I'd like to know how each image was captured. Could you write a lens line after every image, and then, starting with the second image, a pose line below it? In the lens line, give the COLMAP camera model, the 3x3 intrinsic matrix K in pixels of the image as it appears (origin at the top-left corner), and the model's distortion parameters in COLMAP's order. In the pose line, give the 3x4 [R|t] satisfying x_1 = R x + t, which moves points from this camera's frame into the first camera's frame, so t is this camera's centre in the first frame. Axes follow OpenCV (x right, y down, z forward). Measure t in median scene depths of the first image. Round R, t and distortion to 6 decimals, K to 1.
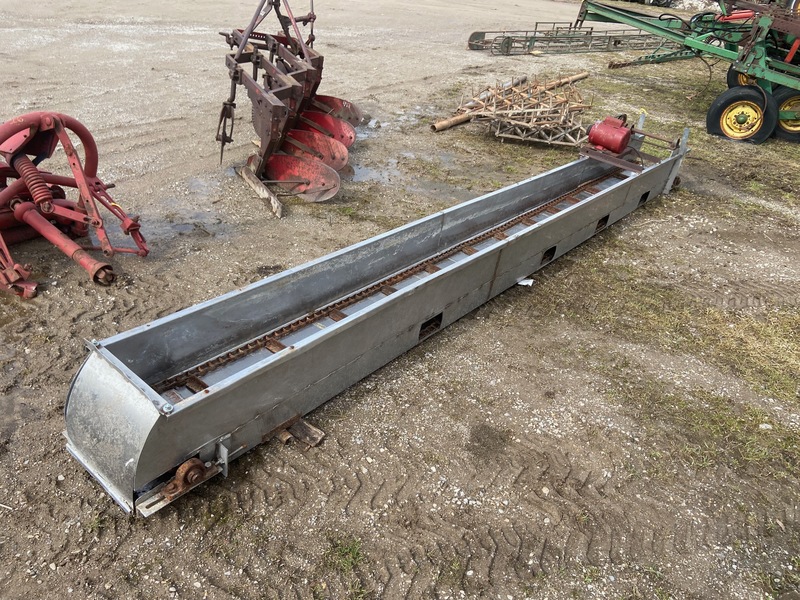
lens RADIAL K [[606.9, 0, 399.3], [0, 606.9, 298.0], [0, 0, 1]] dist [0.120584, -0.152958]
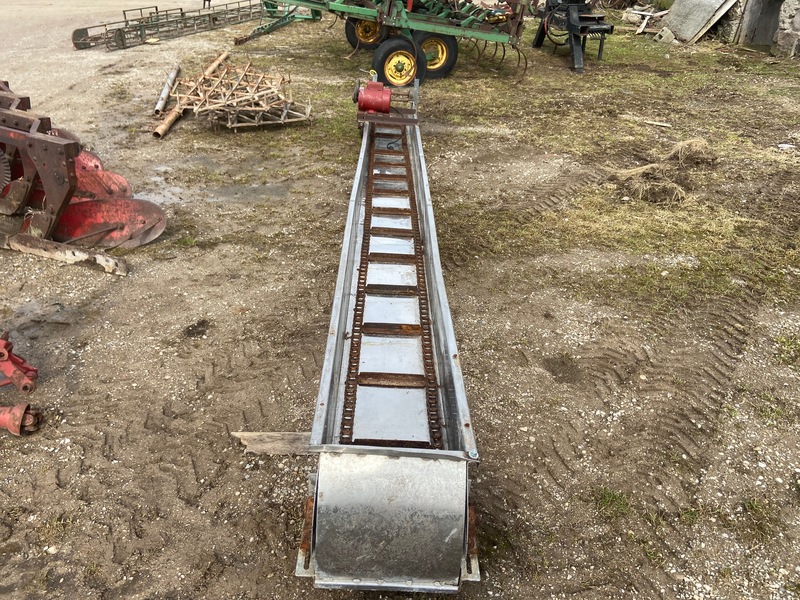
lens RADIAL K [[606.9, 0, 399.2], [0, 606.9, 299.2], [0, 0, 1]] dist [0.120584, -0.152958]
pose [[0.771868, -0.379141, 0.510364, -0.261230], [0.363734, 0.921723, 0.134626, -0.060581], [-0.521456, 0.081723, 0.849355, 0.087106]]
